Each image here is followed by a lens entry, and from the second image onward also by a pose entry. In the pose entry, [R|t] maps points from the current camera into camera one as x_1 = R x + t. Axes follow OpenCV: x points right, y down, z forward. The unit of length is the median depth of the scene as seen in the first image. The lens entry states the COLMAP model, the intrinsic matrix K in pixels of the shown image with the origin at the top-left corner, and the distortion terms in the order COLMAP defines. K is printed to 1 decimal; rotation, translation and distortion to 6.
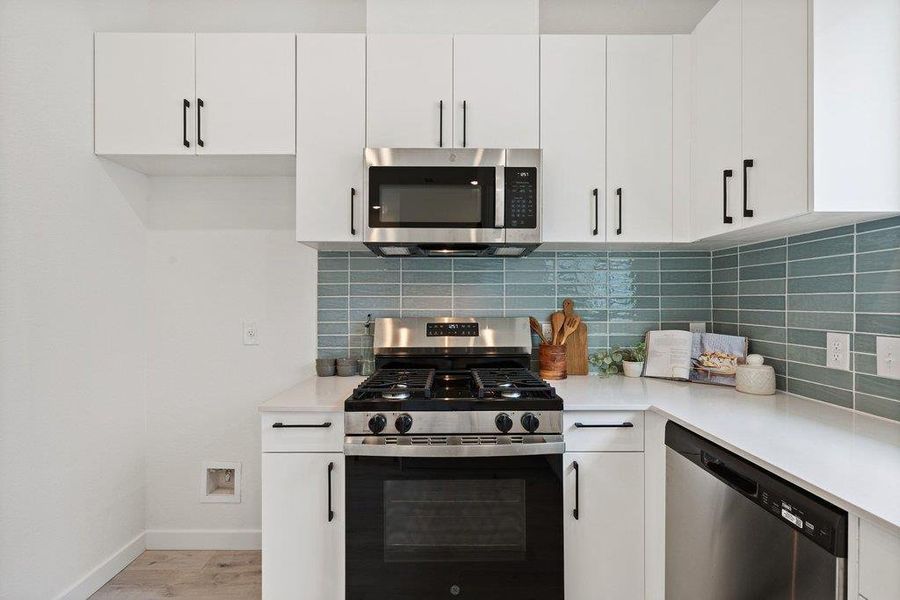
lens RADIAL K [[402.2, 0, 451.8], [0, 402.2, 303.4], [0, 0, 1]] dist [-0.002589, 0.000864]
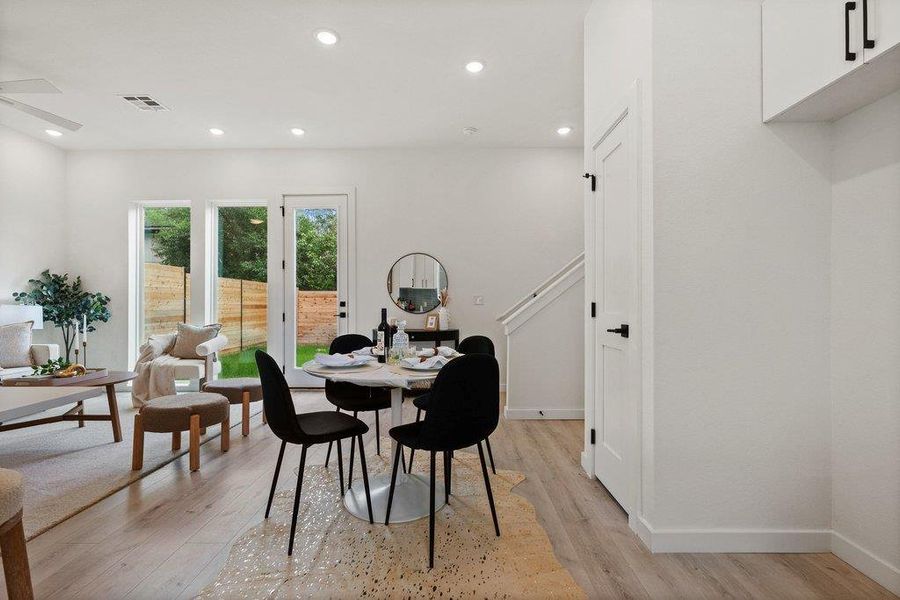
lens RADIAL K [[402.2, 0, 452.3], [0, 402.2, 302.8], [0, 0, 1]] dist [-0.002589, 0.000864]
pose [[-0.015448, -0.004633, -0.999870, 0.140210], [-0.000963, 0.999989, -0.004618, 0.091144], [0.999880, 0.000891, -0.015452, 0.224061]]
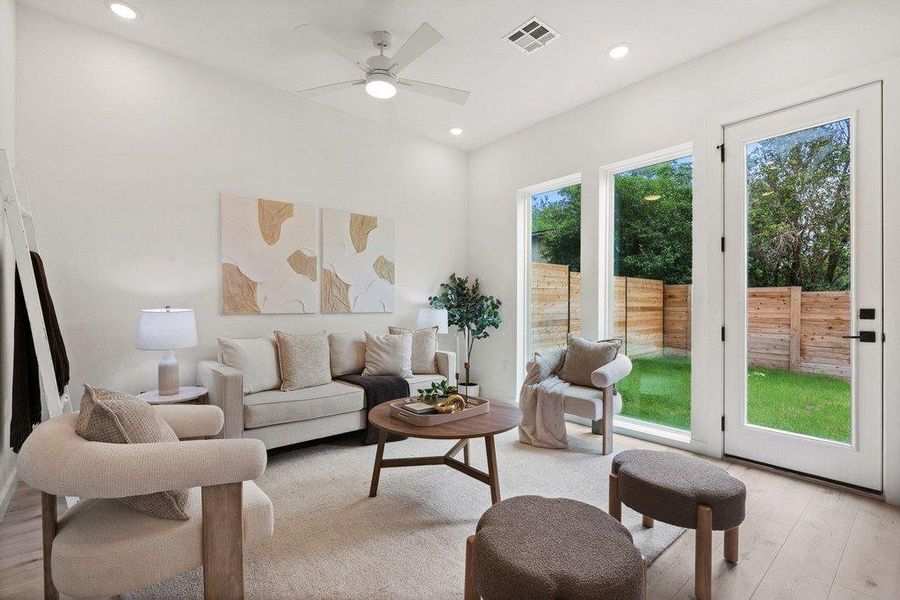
lens RADIAL K [[402.2, 0, 449.7], [0, 402.2, 305.7], [0, 0, 1]] dist [-0.002589, 0.000864]
pose [[-0.767208, 0.001991, -0.641395, -0.754210], [-0.004130, 0.999959, 0.008044, 0.054701], [0.641385, 0.008820, -0.767168, -0.470876]]
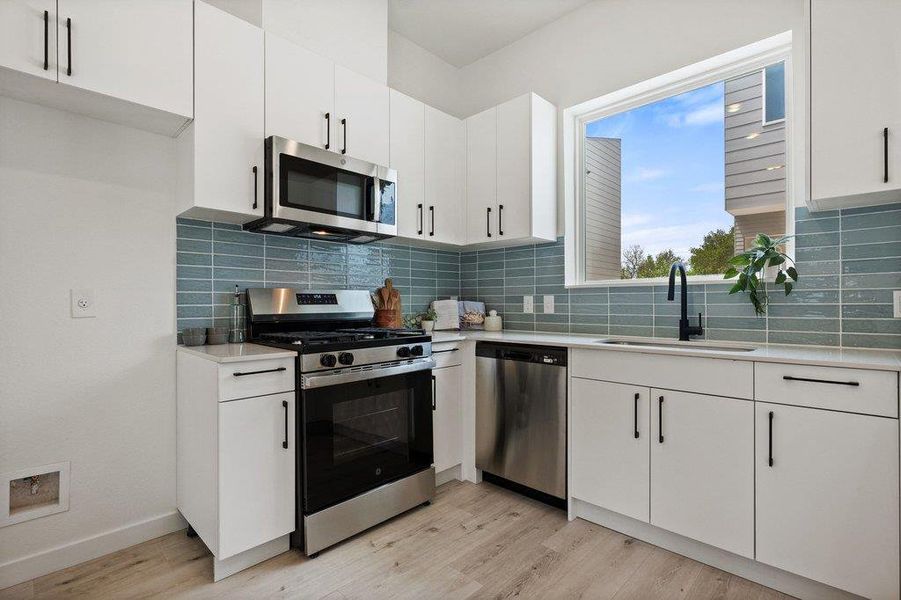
lens RADIAL K [[423.1, 0, 450.1], [0, 423.1, 304.7], [0, 0, 1]] dist [0.002288, -0.002097]
pose [[0.698640, -0.003651, 0.715464, -0.698140], [0.003154, 0.999993, 0.002023, 0.090150], [-0.715466, 0.000843, 0.698647, -0.188023]]
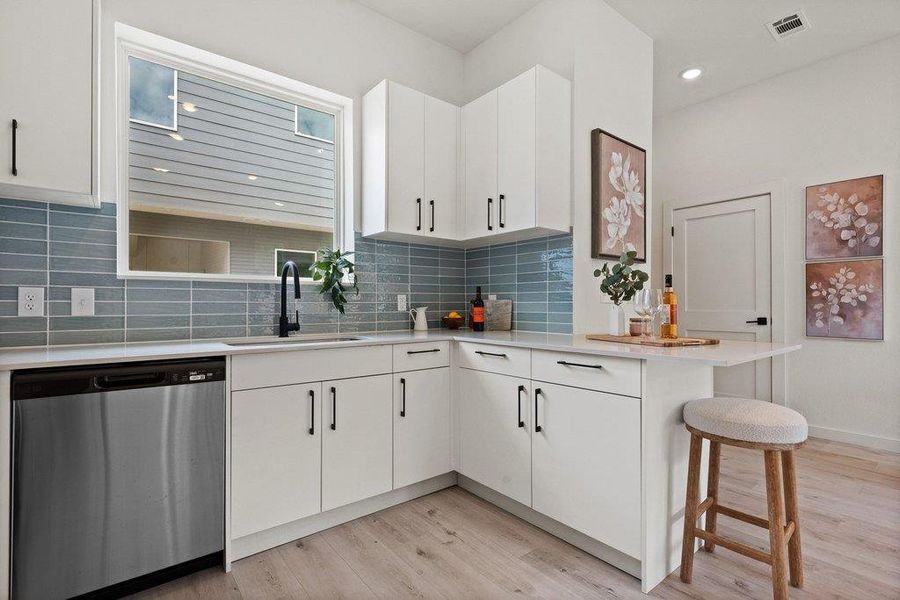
lens RADIAL K [[422.7, 0, 450.8], [0, 422.7, 303.8], [0, 0, 1]] dist [0.002288, -0.002097]
pose [[-0.619136, -0.002099, 0.785281, -0.668623], [-0.001621, 0.999998, 0.001395, 0.095589], [-0.785282, -0.000409, -0.619138, 0.625907]]
